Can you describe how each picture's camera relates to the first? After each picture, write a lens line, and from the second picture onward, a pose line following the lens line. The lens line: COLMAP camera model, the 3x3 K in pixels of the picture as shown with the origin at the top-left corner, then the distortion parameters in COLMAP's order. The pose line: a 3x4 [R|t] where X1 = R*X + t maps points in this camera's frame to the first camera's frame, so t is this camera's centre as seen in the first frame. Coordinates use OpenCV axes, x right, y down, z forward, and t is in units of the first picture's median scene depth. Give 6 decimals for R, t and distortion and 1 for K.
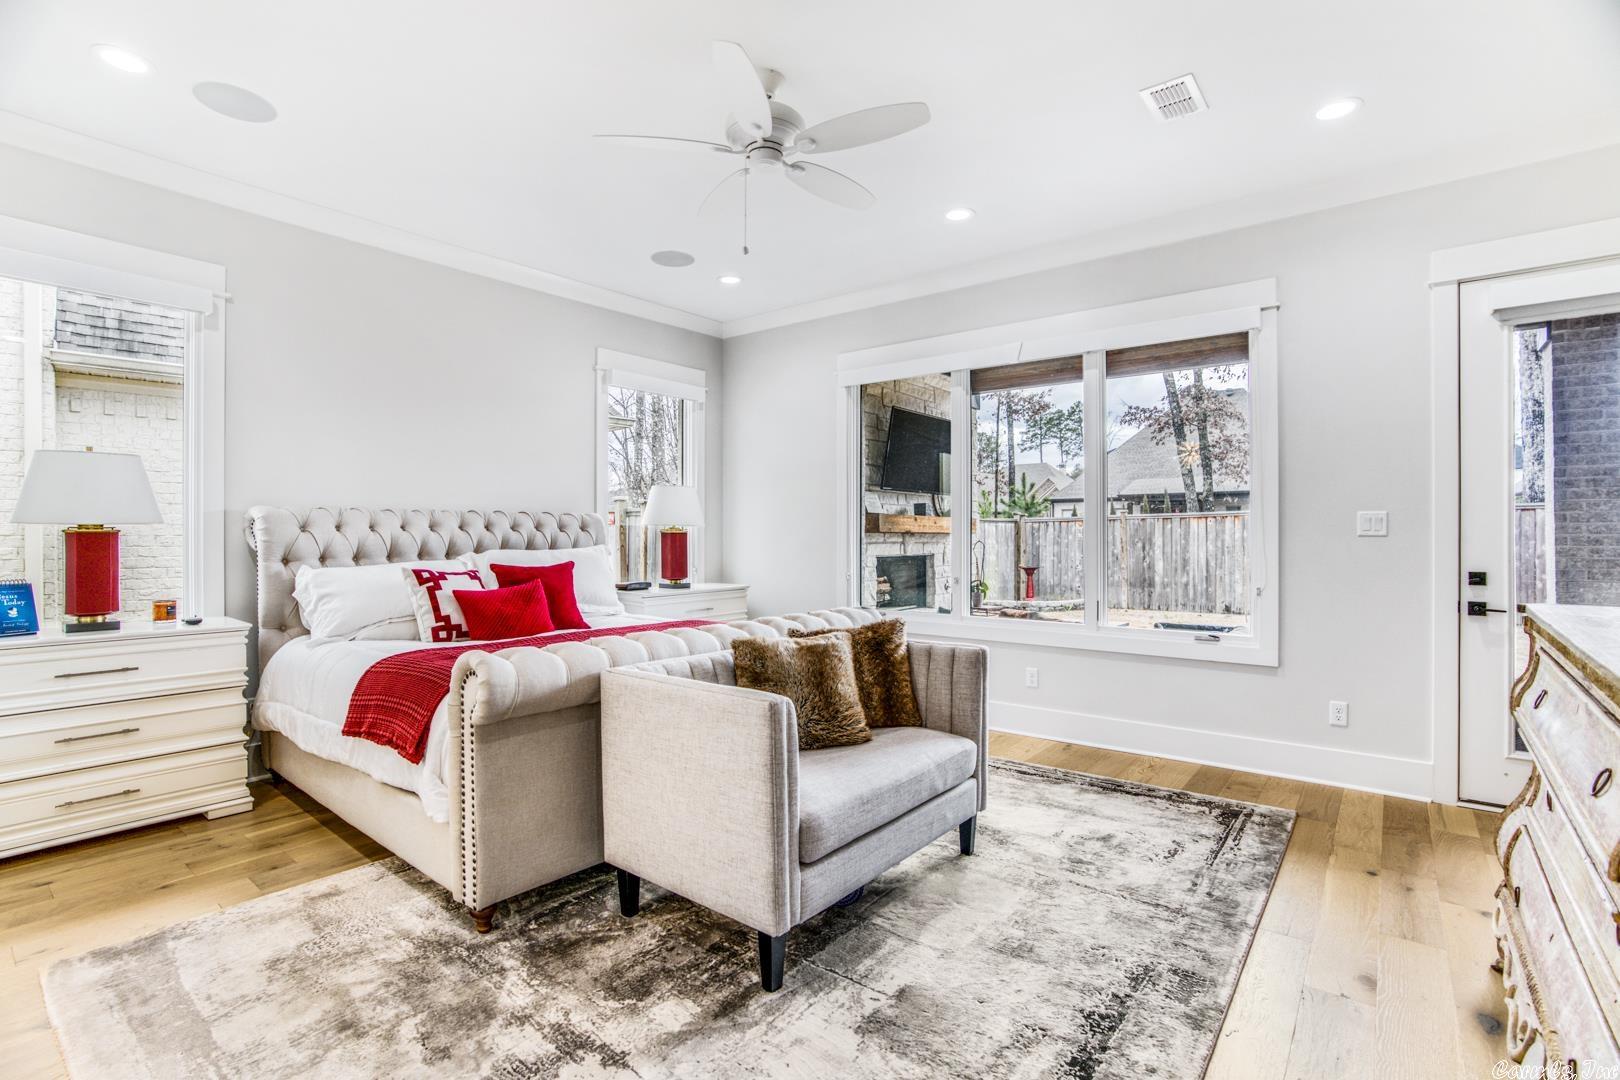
lens RADIAL K [[751.3, 0, 810.0], [0, 751.3, 540.0], [0, 0, 1]] dist [-0.064739, 0.022195]
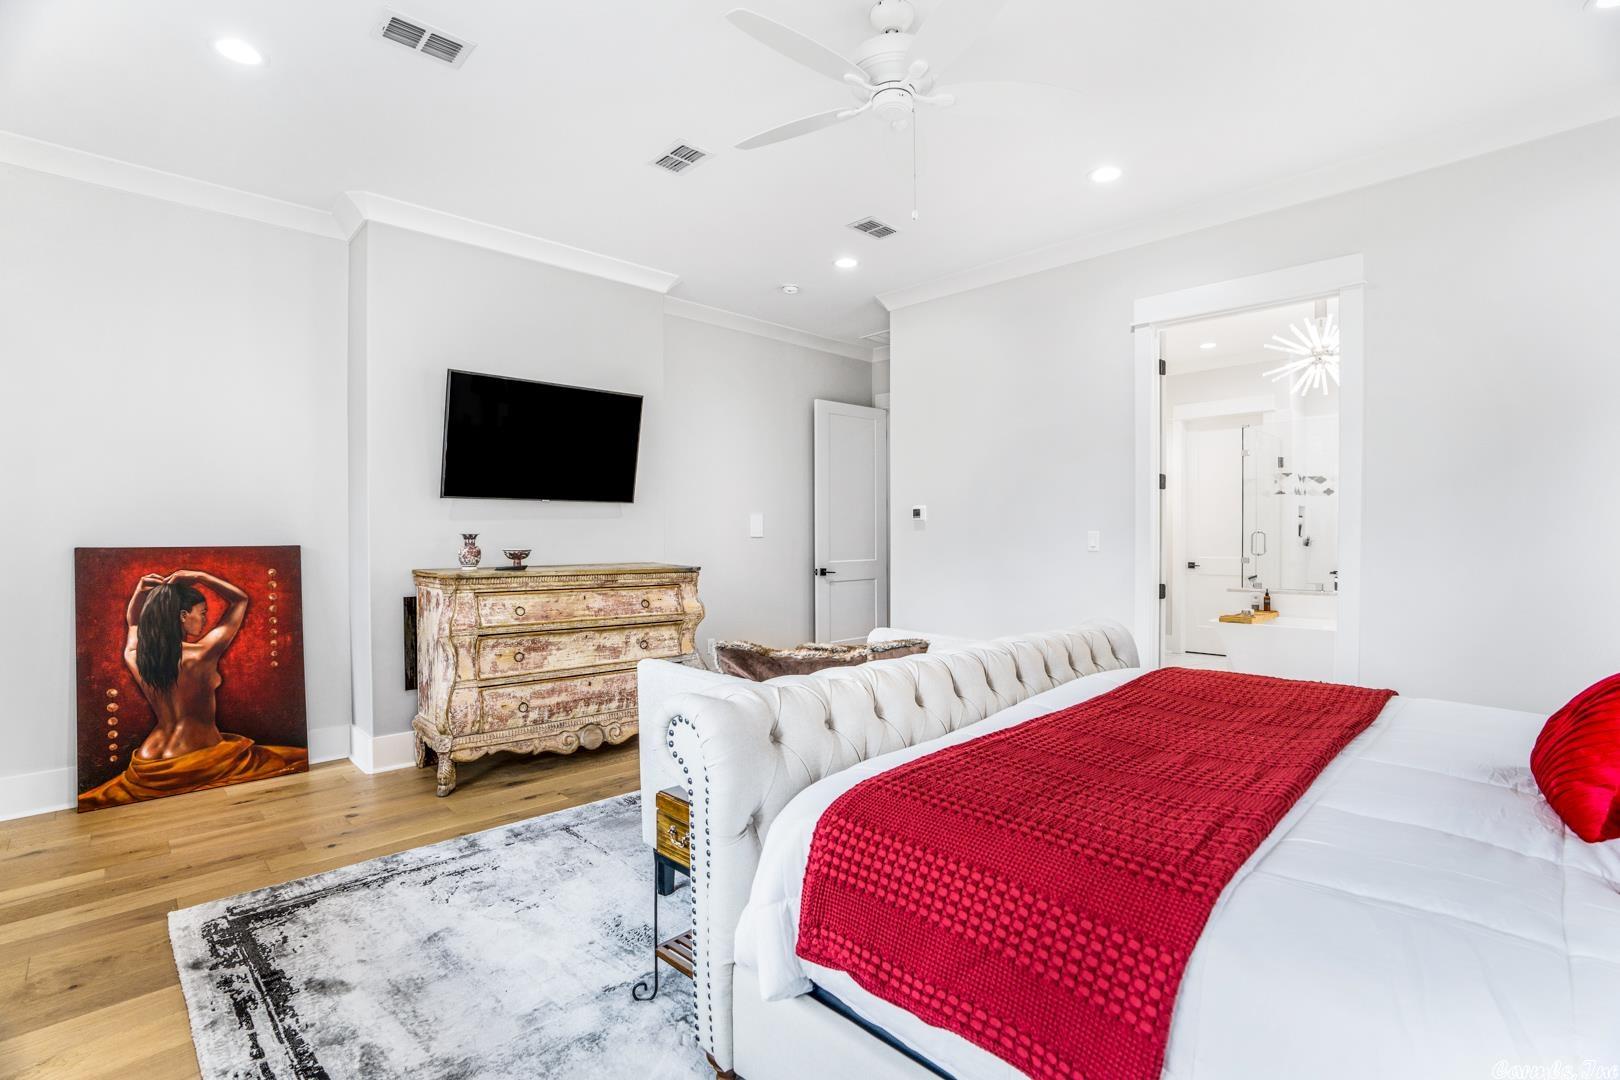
lens RADIAL K [[751.3, 0, 810.0], [0, 751.3, 540.0], [0, 0, 1]] dist [-0.064739, 0.022195]
pose [[-0.993261, -0.003535, 0.115843, -0.057298], [-0.002699, 0.999969, 0.007368, -0.010855], [-0.115866, 0.007006, -0.993240, 1.630145]]
